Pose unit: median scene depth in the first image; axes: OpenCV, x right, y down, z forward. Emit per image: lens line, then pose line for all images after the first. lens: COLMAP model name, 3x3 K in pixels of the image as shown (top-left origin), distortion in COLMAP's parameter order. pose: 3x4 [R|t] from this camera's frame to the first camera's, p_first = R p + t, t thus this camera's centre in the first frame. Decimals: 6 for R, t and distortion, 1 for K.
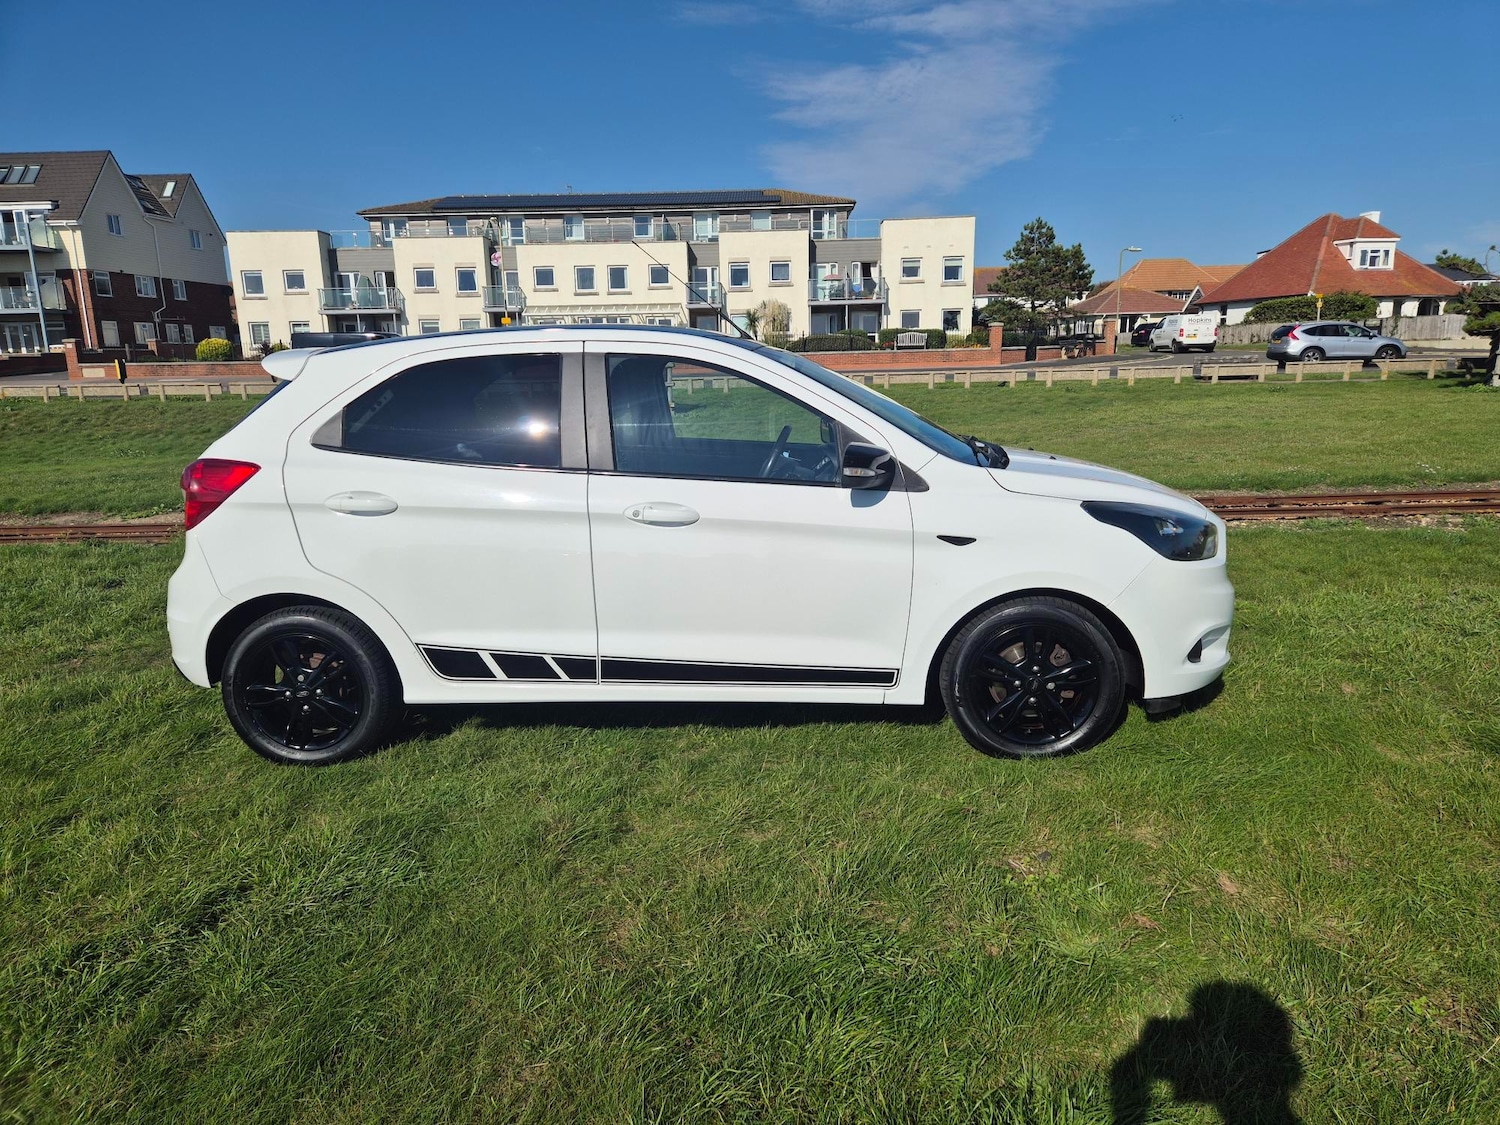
lens RADIAL K [[984.0, 0, 750.0], [0, 984.0, 562.5], [0, 0, 1]] dist [0.075819, -0.058396]
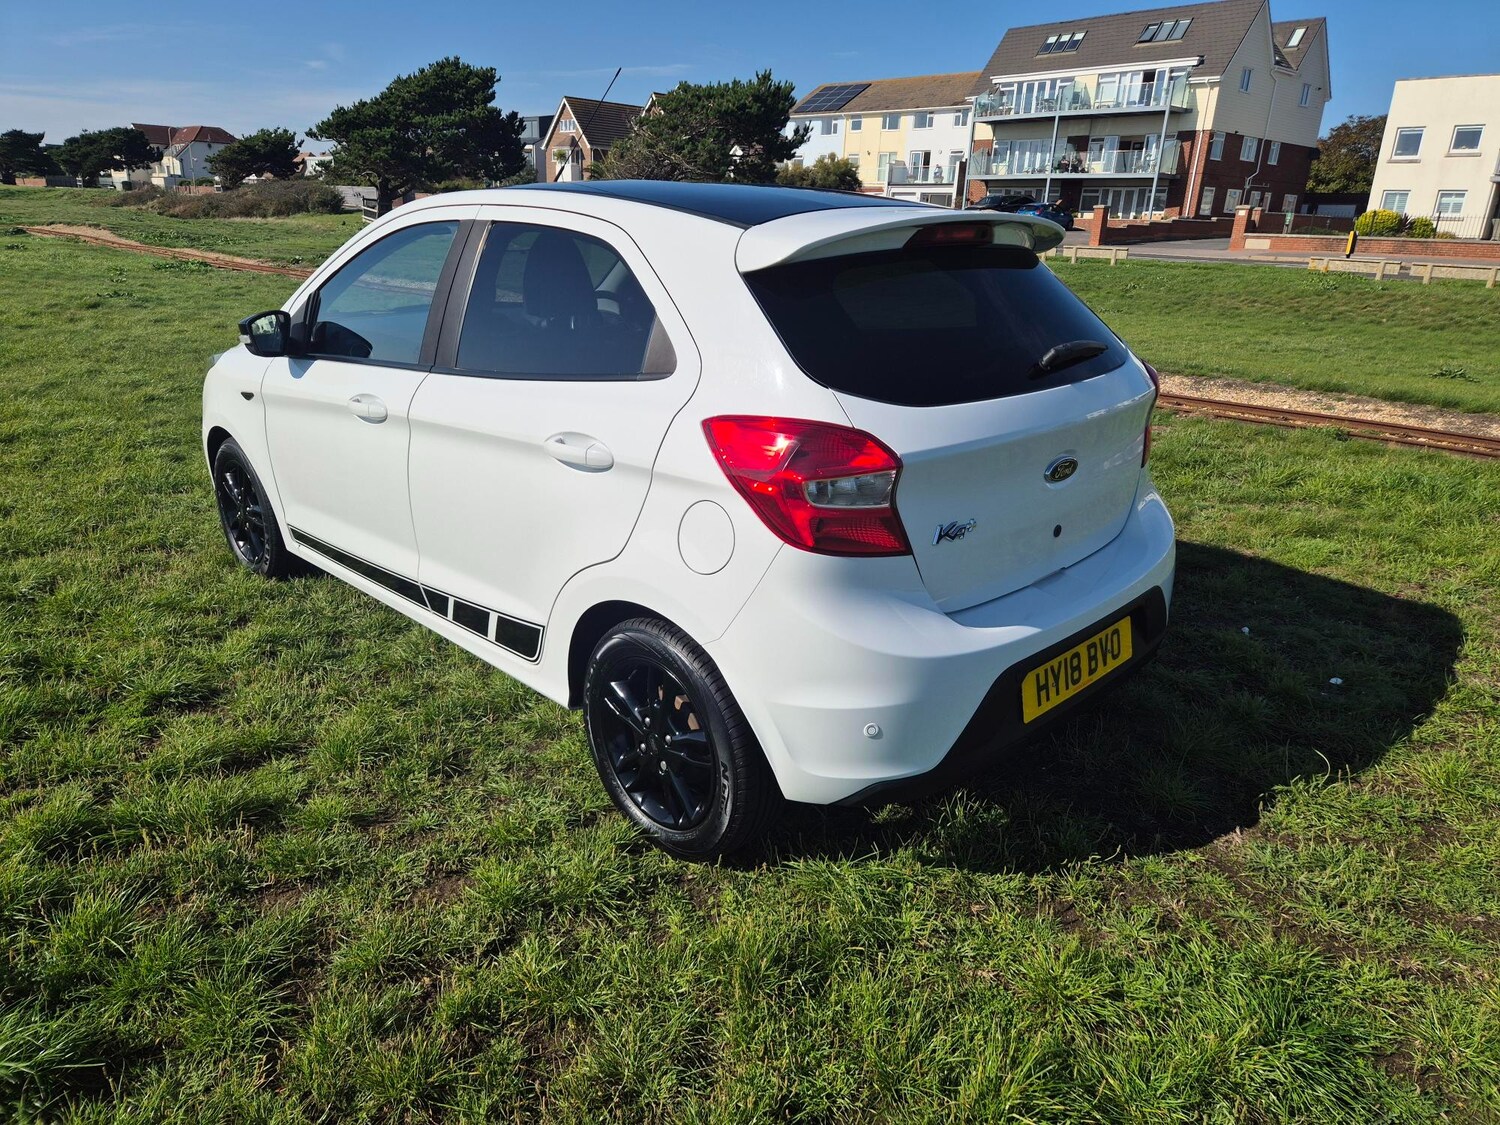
lens RADIAL K [[991.7, 0, 743.8], [0, 991.7, 566.2], [0, 0, 1]] dist [0.067085, -0.053068]
pose [[0.692987, 0.277980, -0.665204, -0.220836], [-0.197955, 0.960580, 0.195191, 0.007633], [0.693241, -0.003584, 0.720697, -0.000885]]
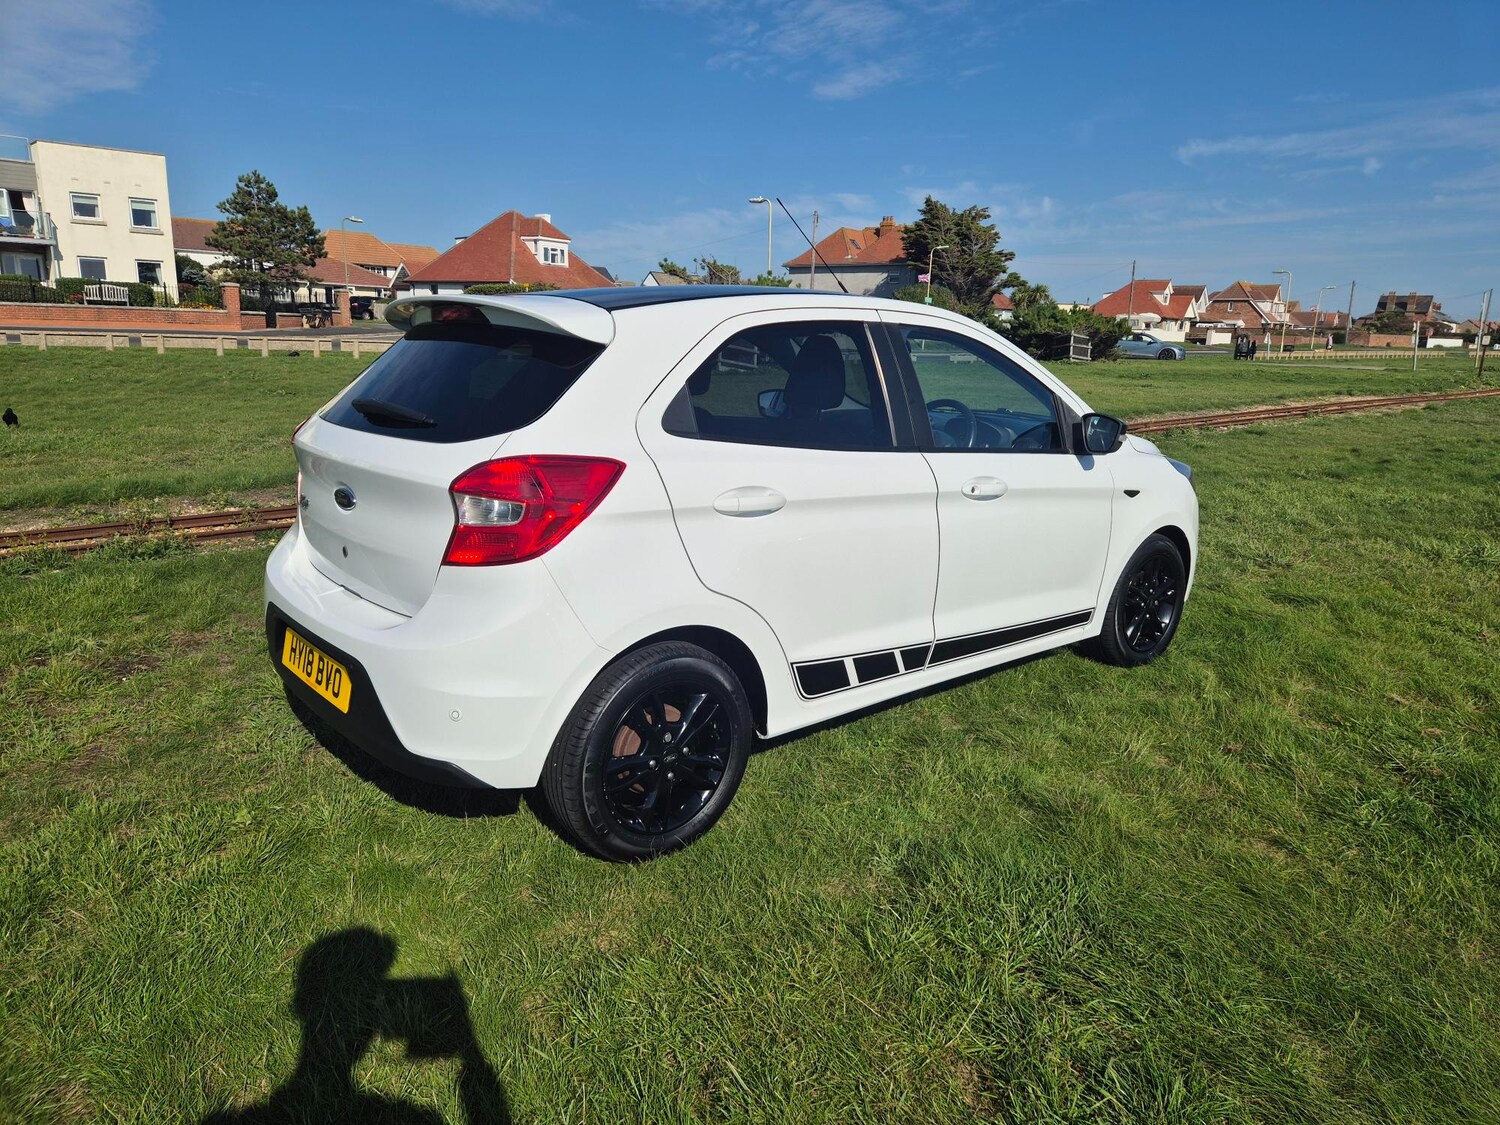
lens RADIAL K [[984.0, 0, 750.0], [0, 984.0, 562.5], [0, 0, 1]] dist [0.075819, -0.058396]
pose [[0.714790, -0.117683, 0.689367, -0.053317], [0.099911, 0.992812, 0.065889, -0.003566], [-0.692166, 0.021778, 0.721410, 0.024059]]
